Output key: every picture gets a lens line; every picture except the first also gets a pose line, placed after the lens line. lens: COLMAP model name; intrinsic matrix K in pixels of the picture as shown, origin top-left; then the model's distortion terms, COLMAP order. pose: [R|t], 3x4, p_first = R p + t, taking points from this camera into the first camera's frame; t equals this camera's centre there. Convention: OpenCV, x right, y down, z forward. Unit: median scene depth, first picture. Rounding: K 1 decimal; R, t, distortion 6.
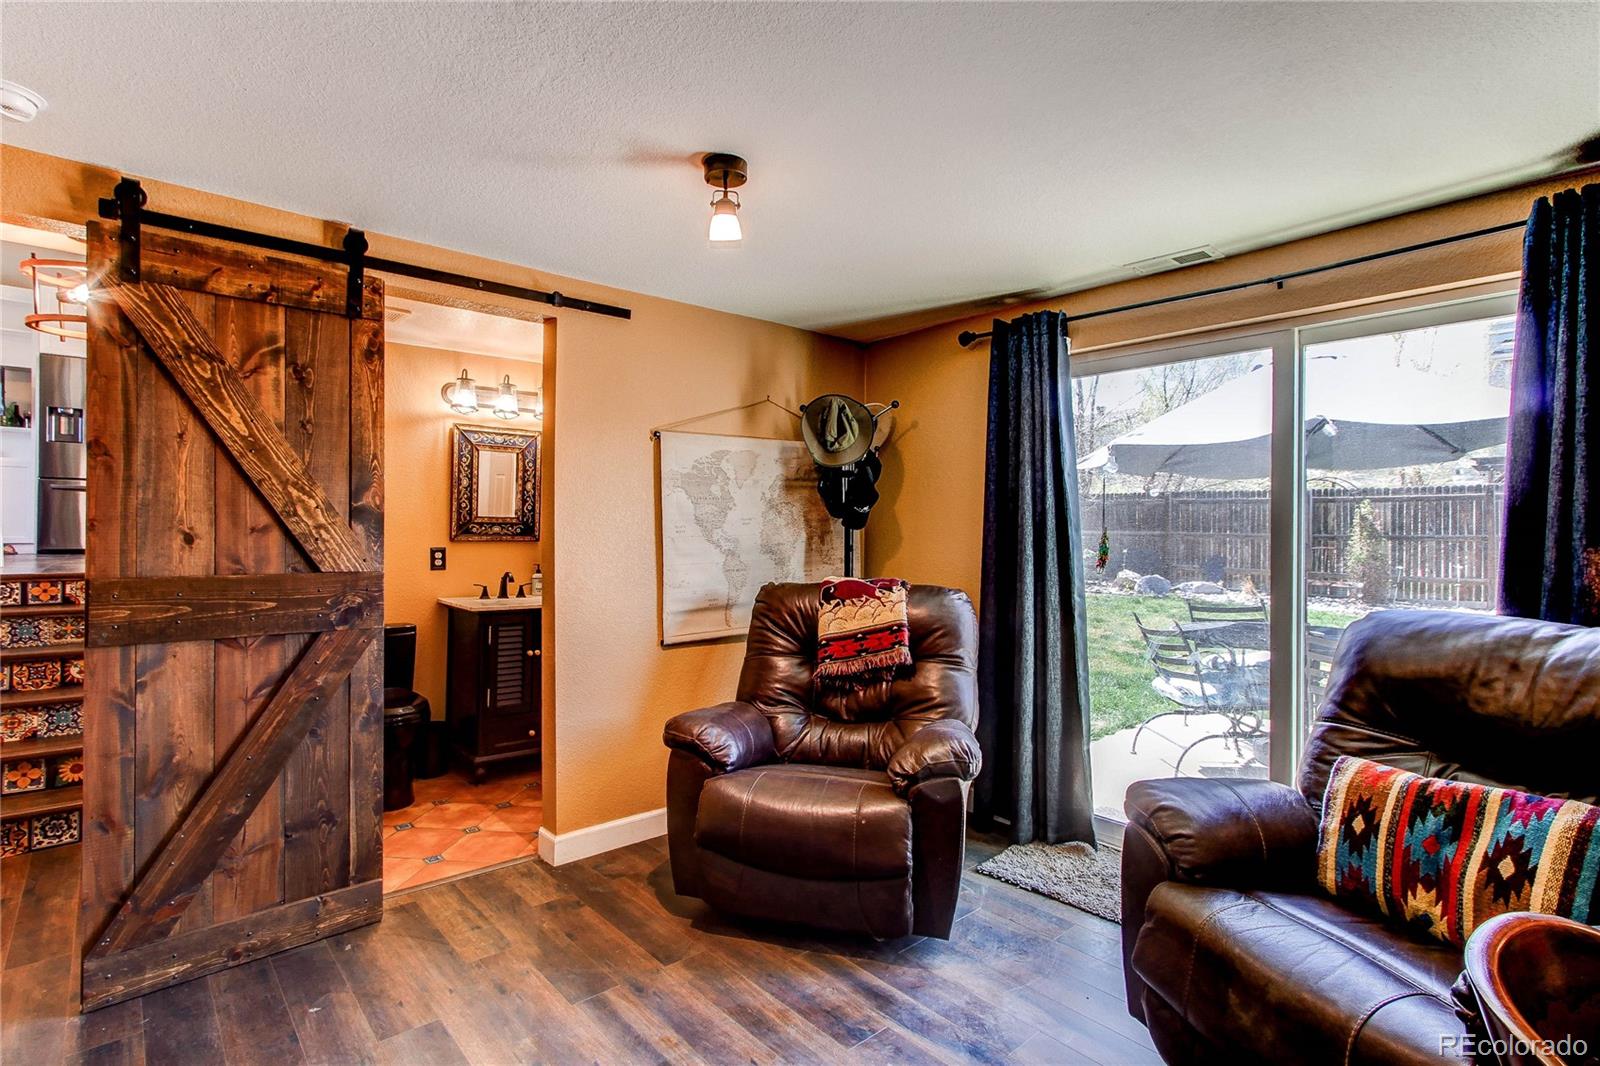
lens RADIAL K [[785.5, 0, 790.4], [0, 785.5, 539.7], [0, 0, 1]] dist [0.000771, 0.001125]
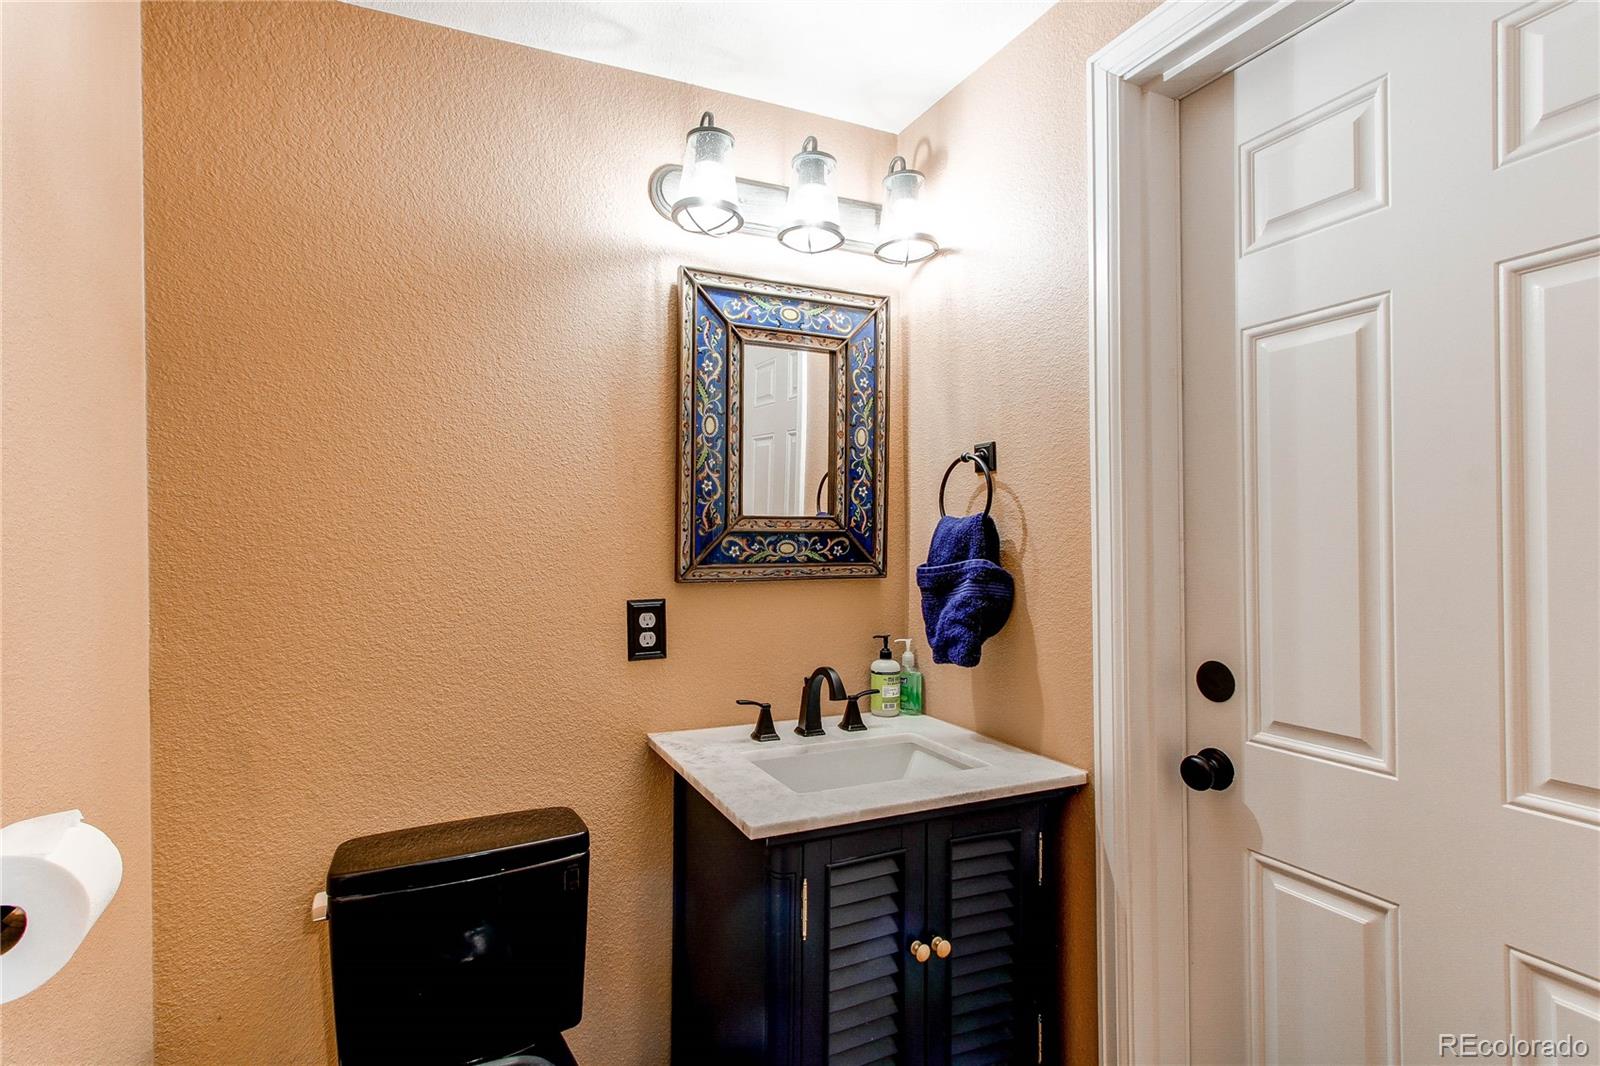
lens RADIAL K [[785.5, 0, 790.4], [0, 785.5, 539.7], [0, 0, 1]] dist [0.000771, 0.001125]
pose [[0.964626, -0.019292, -0.262917, -0.277636], [0.015538, 0.999746, -0.016351, -0.011626], [0.263165, 0.011687, 0.964680, 0.644008]]
